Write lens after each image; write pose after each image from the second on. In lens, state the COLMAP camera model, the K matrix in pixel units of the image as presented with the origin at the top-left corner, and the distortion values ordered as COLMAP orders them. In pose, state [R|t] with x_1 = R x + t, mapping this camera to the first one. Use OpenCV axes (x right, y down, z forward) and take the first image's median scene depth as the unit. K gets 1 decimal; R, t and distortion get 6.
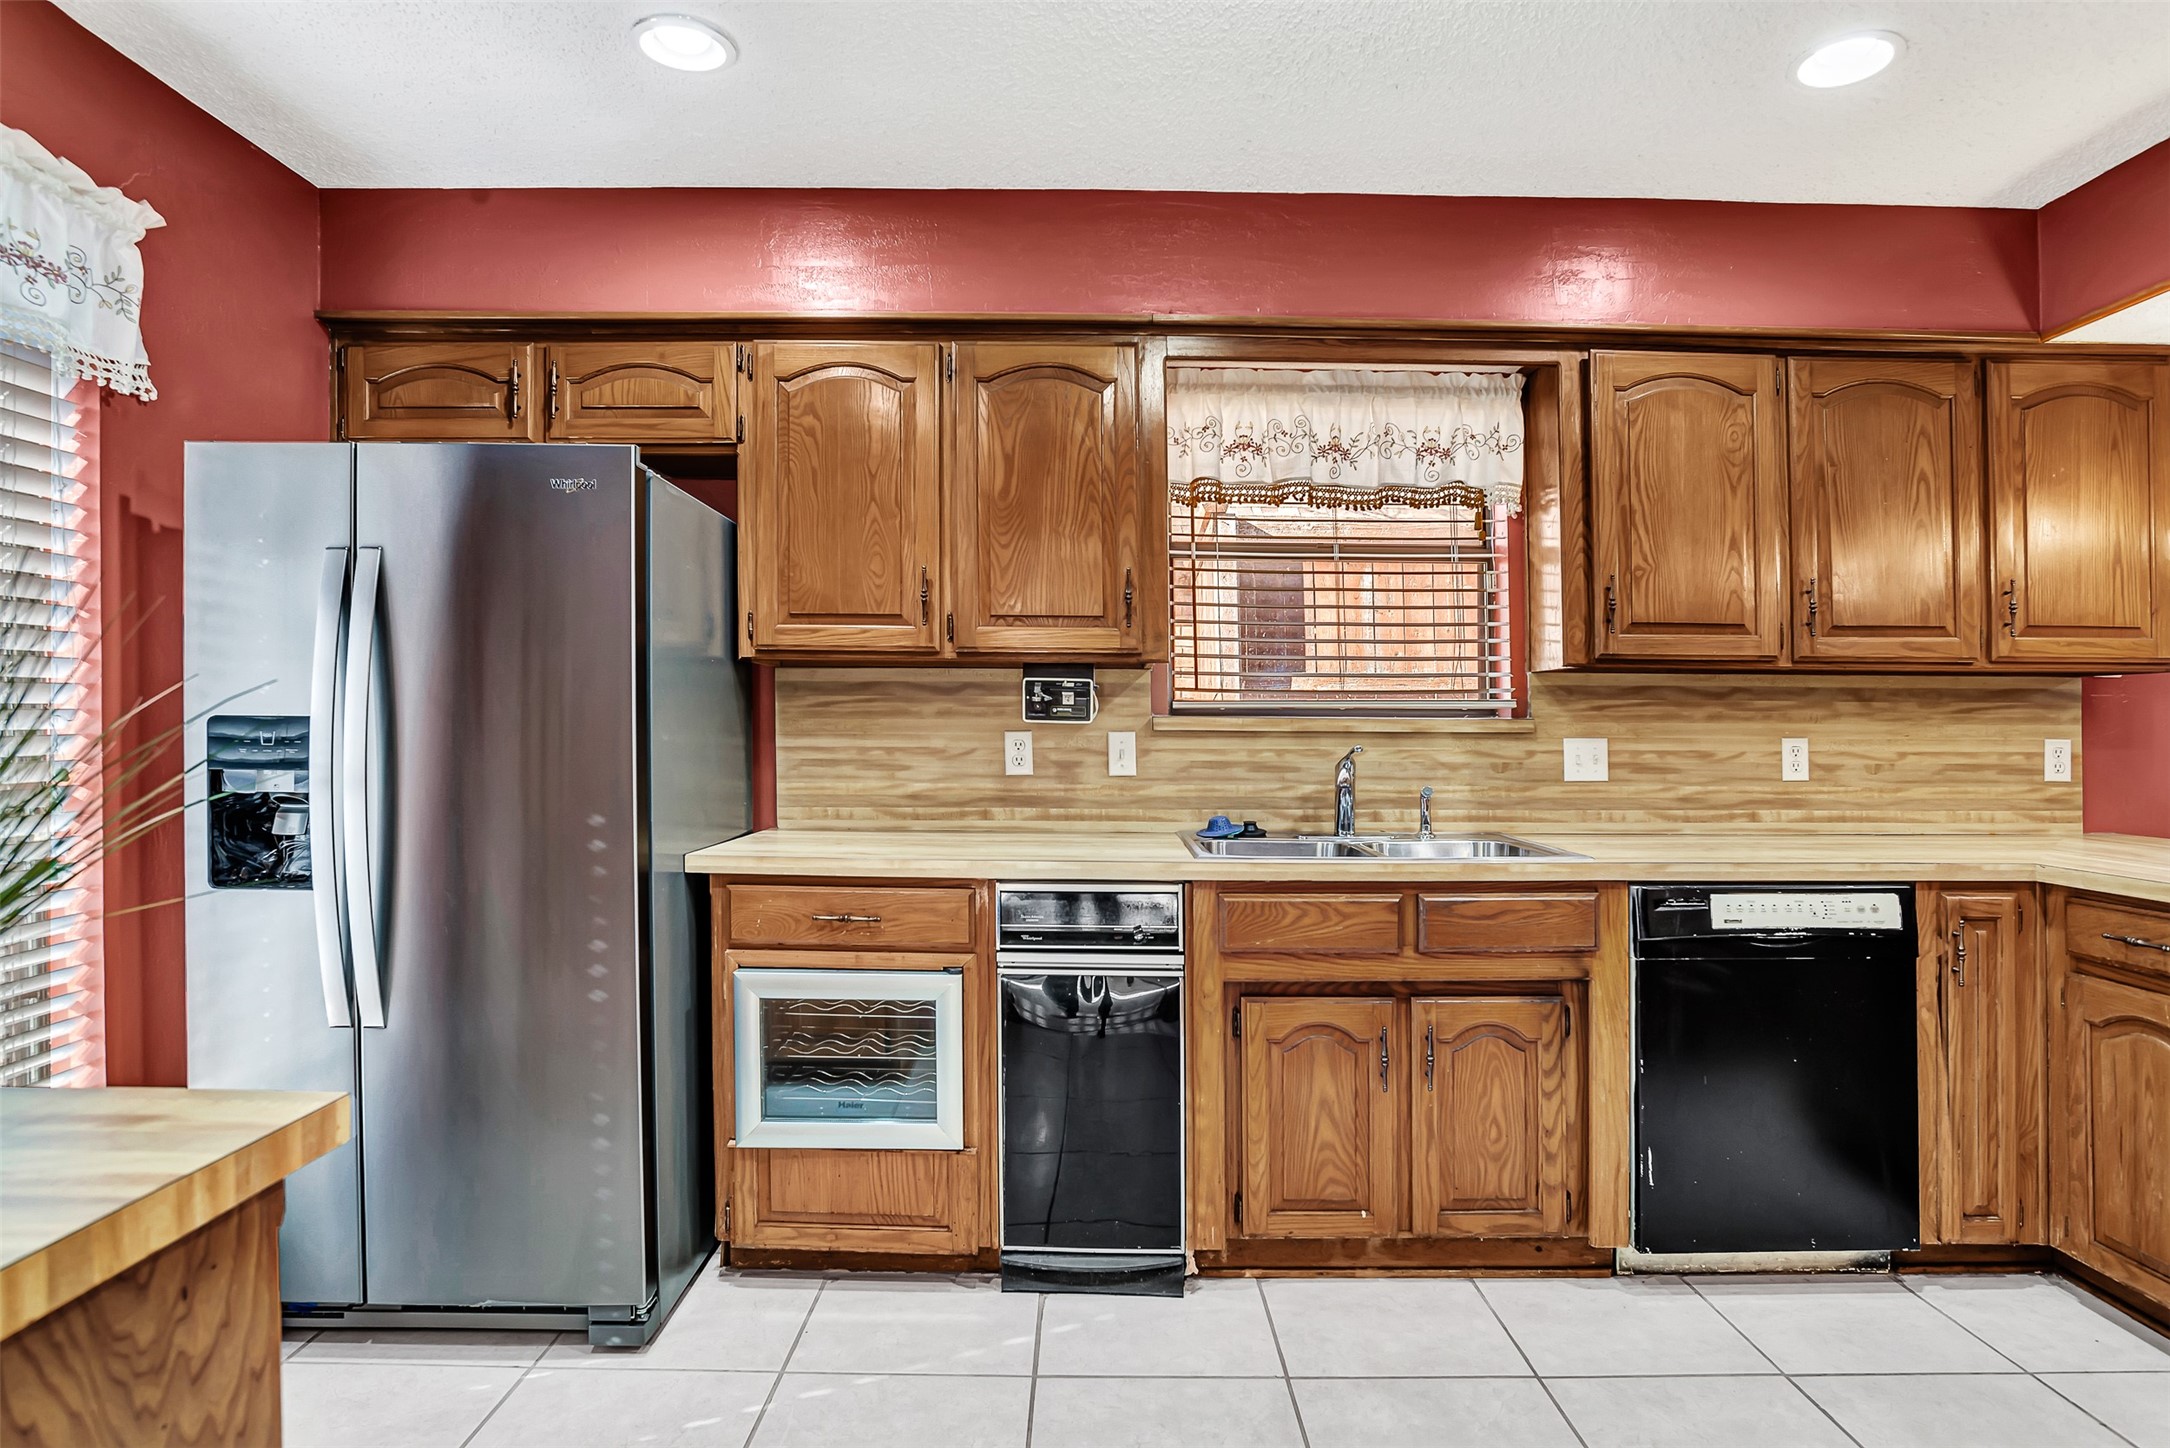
lens RADIAL K [[1141.8, 0, 1081.4], [0, 1141.8, 709.3], [0, 0, 1]] dist [-0.041254, 0.014457]
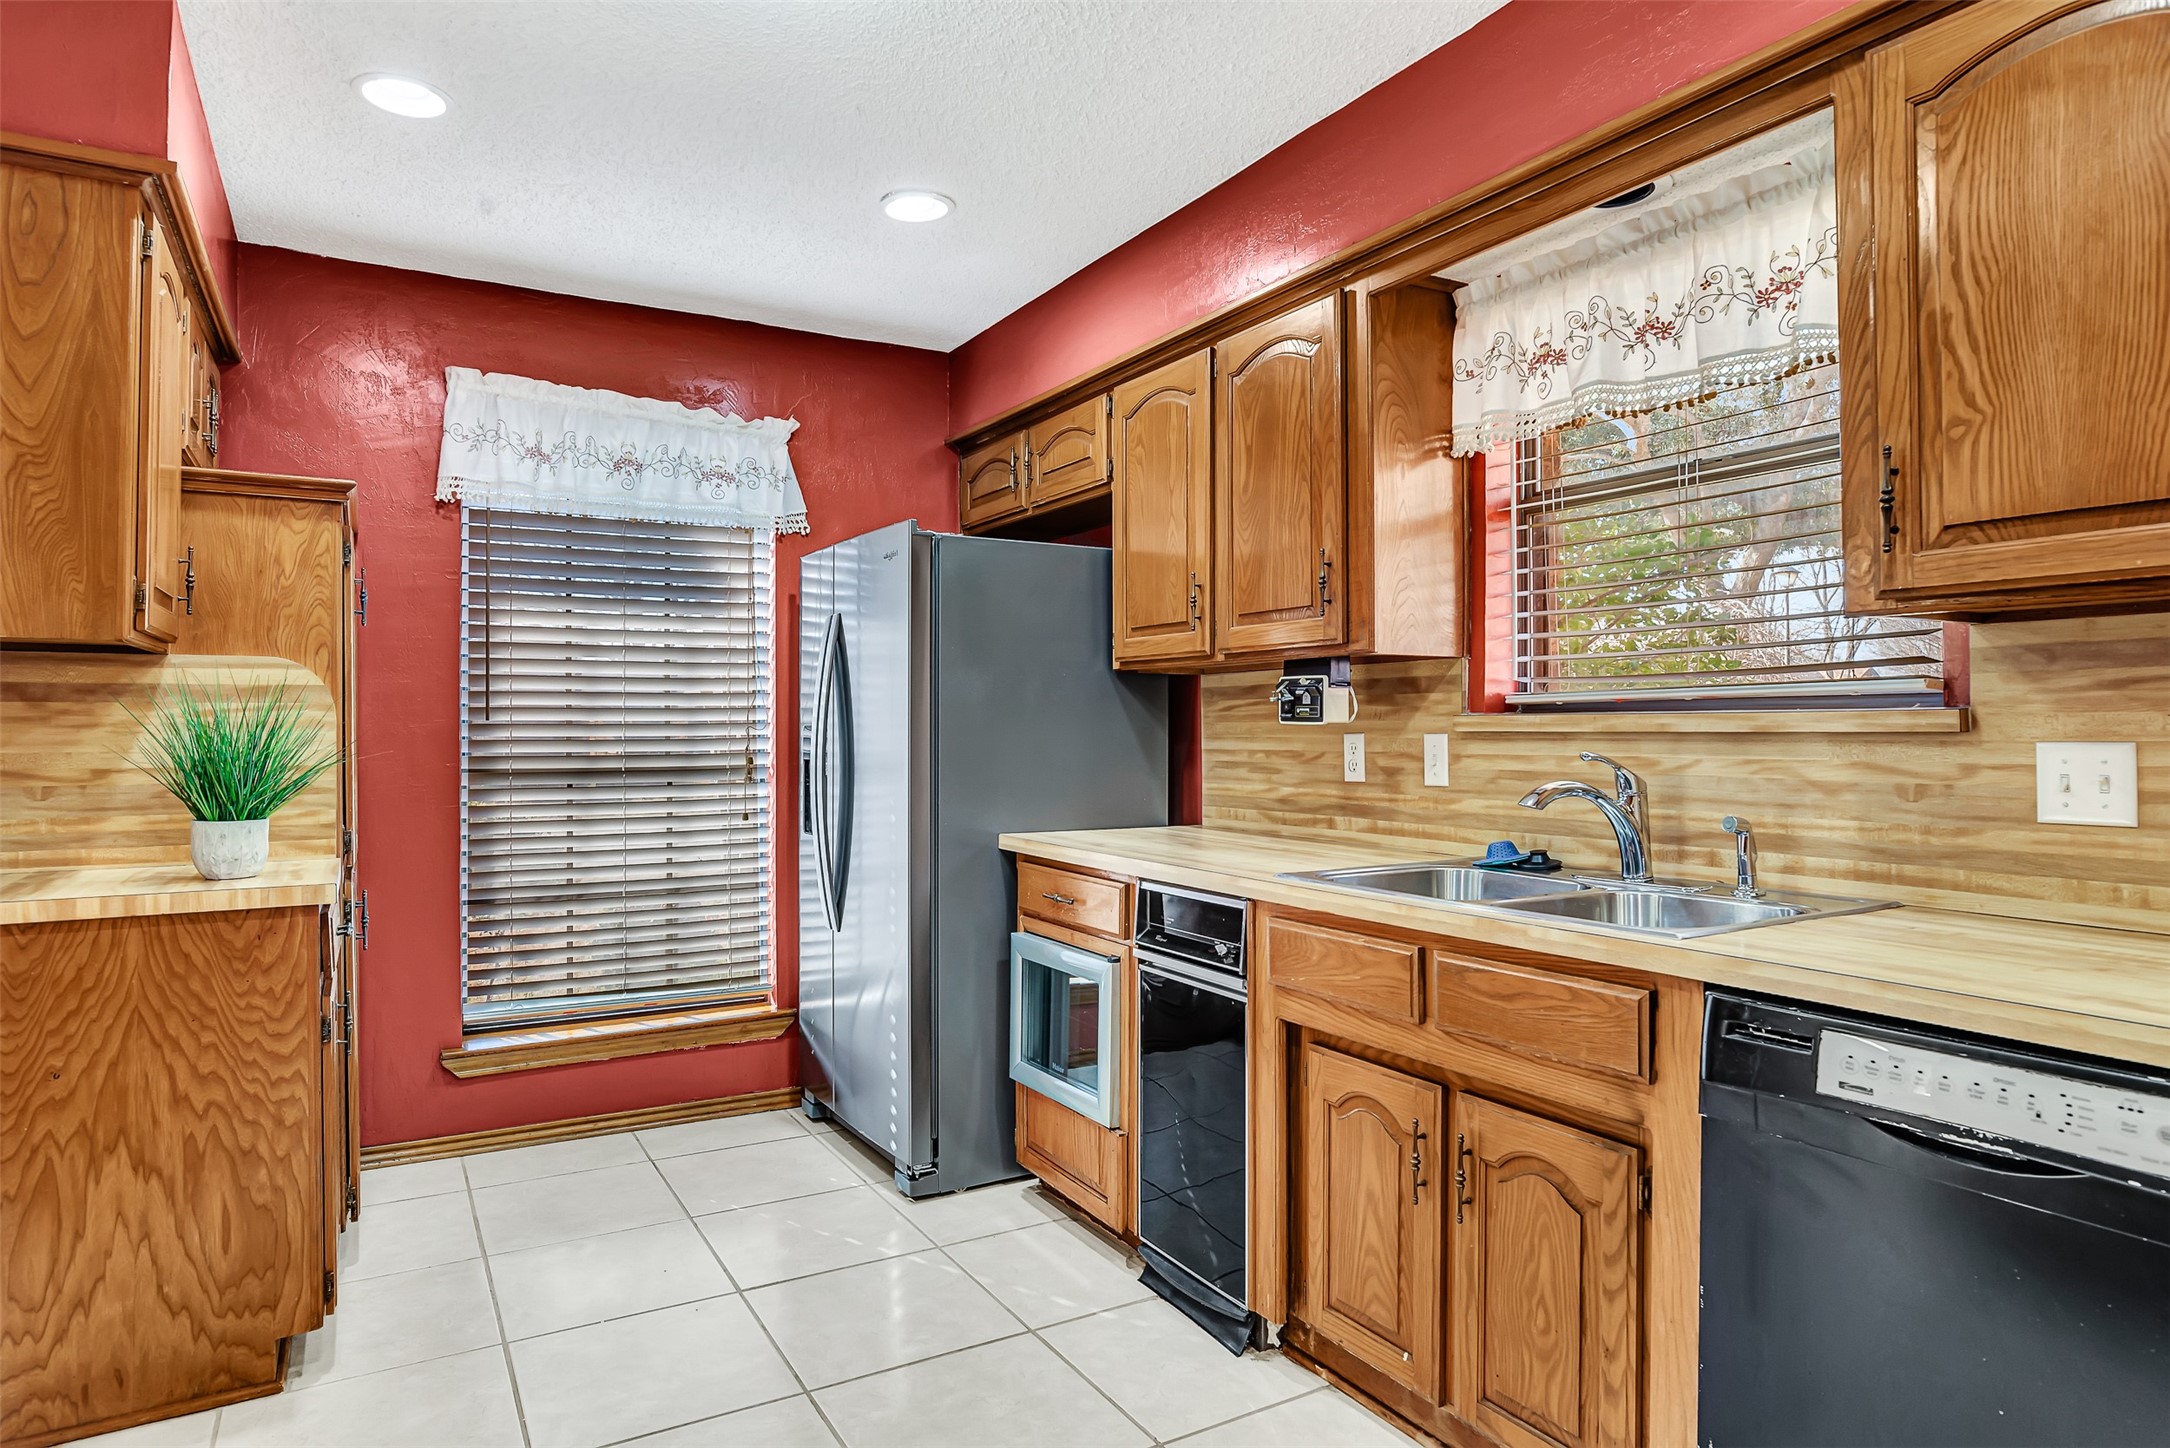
lens RADIAL K [[1278.0, 0, 1074.9], [0, 1278.0, 719.1], [0, 0, 1]] dist [-0.018042, 0.011903]
pose [[0.488669, -0.013670, -0.872362, 0.804521], [0.016684, 0.999841, -0.006321, 0.011561], [0.872310, -0.011466, 0.488819, 0.341372]]
